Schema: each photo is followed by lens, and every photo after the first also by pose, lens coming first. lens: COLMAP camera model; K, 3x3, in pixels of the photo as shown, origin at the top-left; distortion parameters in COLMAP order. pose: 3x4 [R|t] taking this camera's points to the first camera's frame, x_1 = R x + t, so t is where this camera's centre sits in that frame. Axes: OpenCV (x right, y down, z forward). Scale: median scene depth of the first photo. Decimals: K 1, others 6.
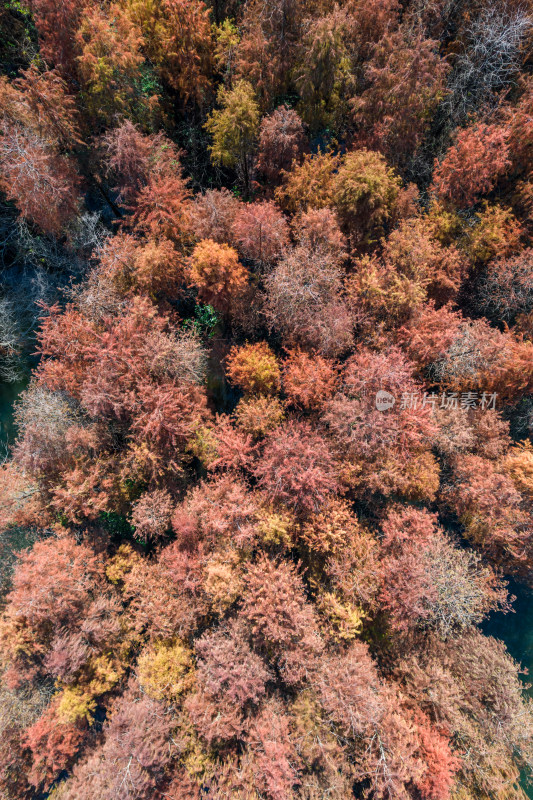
lens RADIAL K [[520.4, 0, 266.5], [0, 520.4, 400.0], [0, 0, 1]] dist [-0.069927, 0.072753]
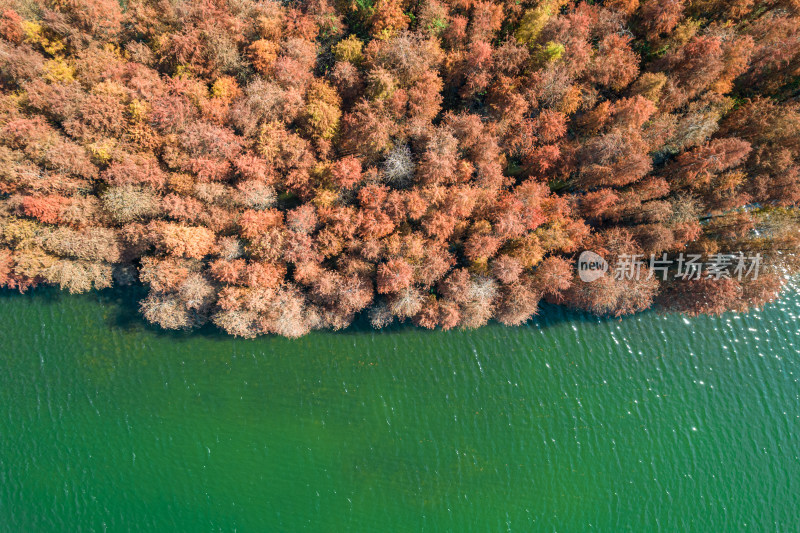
lens RADIAL K [[520.4, 0, 400.0], [0, 520.4, 266.5], [0, 0, 1]] dist [-0.069927, 0.072753]
pose [[0.215922, 0.975788, -0.034864, 0.870580], [-0.976182, 0.216506, 0.013921, -0.614039], [0.021132, 0.031027, 0.999295, -0.920905]]
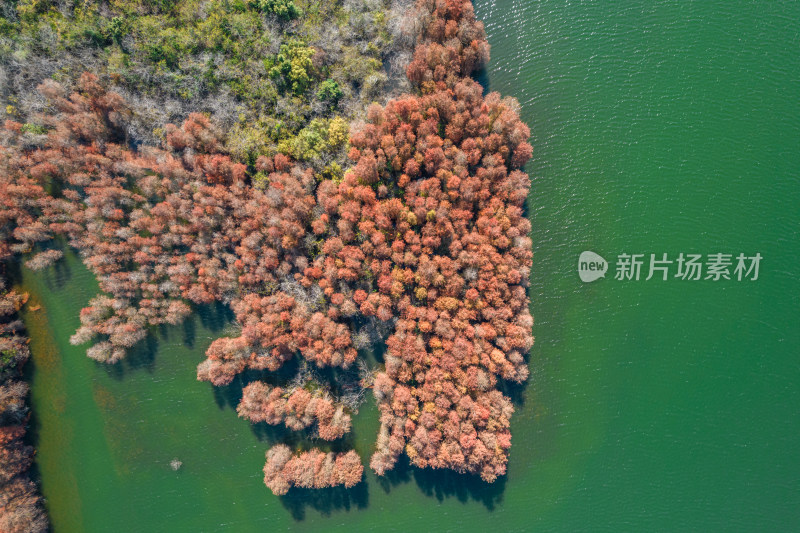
lens RADIAL K [[520.4, 0, 400.0], [0, 520.4, 266.5], [0, 0, 1]] dist [-0.069927, 0.072753]
pose [[0.980820, -0.191659, -0.035481, -0.043749], [0.192156, 0.981301, 0.011141, -0.917988], [0.032682, -0.017745, 0.999308, -3.956514]]
